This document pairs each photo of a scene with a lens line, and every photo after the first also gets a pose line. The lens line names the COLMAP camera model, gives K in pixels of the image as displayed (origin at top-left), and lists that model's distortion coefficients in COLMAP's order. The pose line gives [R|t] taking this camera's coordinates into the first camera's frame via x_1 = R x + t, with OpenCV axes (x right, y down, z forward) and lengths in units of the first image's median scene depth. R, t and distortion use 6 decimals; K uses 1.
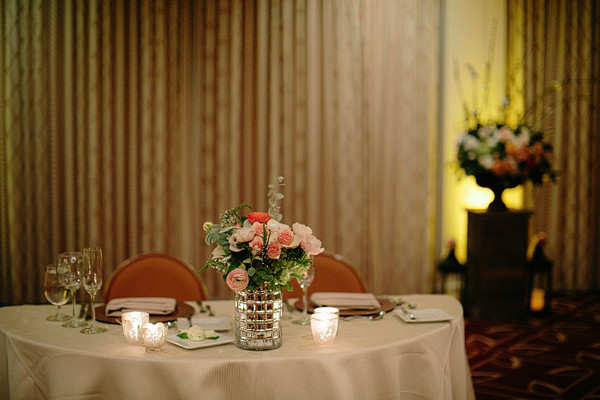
lens RADIAL K [[937.4, 0, 301.0], [0, 937.4, 200.2], [0, 0, 1]] dist [-0.192544, 0.000000]
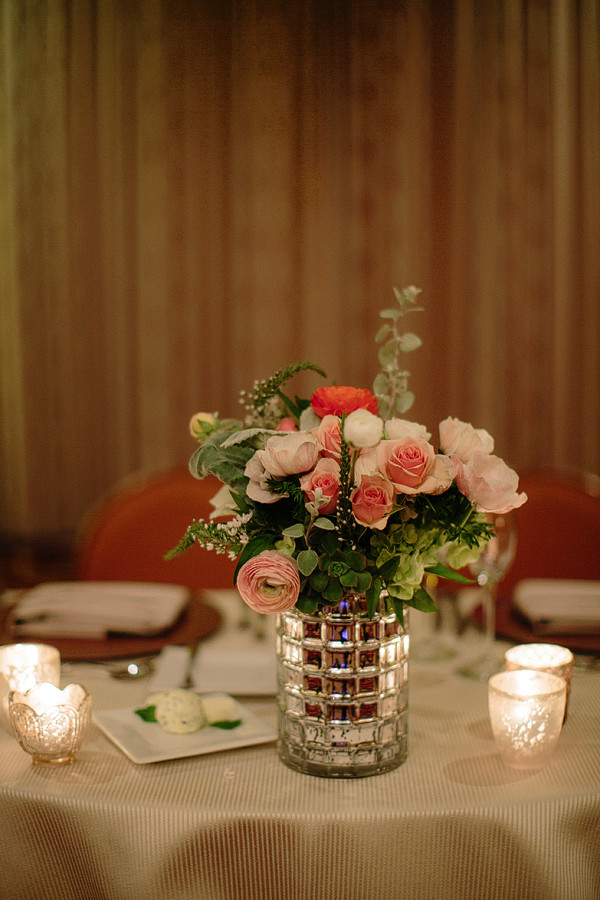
lens RADIAL K [[1406.1, 0, 297.1], [0, 1406.1, 448.7], [0, 0, 1]] dist [-0.192544, 0.000000]
pose [[0.983507, 0.015397, -0.180211, 0.034623], [-0.003855, 0.997928, 0.064225, 0.002248], [0.180827, -0.062471, 0.981529, 0.496813]]
